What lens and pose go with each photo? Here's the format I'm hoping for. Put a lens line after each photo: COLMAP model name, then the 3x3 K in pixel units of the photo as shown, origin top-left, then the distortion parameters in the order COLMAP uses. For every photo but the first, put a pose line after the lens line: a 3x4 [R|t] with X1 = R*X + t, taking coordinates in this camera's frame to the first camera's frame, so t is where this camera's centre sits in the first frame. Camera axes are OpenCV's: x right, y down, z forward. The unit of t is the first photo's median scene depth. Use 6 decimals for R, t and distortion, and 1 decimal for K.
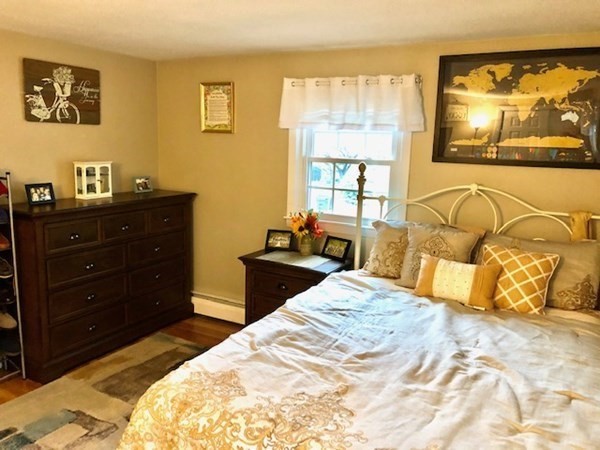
lens RADIAL K [[483.5, 0, 301.8], [0, 483.5, 222.9], [0, 0, 1]] dist [0.059951, -0.113752]
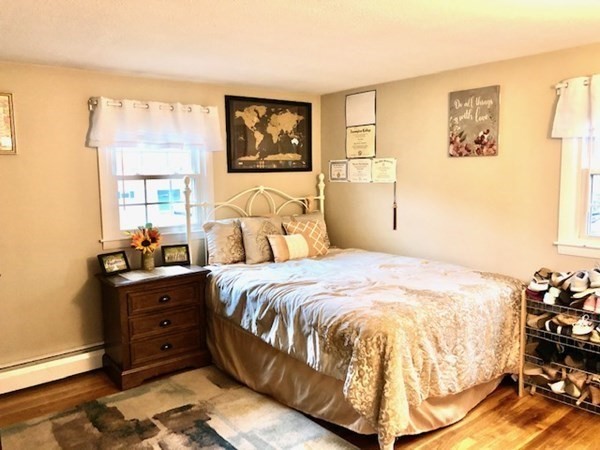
lens RADIAL K [[483.5, 0, 301.8], [0, 483.5, 222.9], [0, 0, 1]] dist [0.059951, -0.113752]
pose [[0.357600, -0.142550, 0.922931, -0.940857], [0.176011, 0.980858, 0.083300, -0.068301], [-0.917138, 0.132658, 0.375845, 0.342485]]
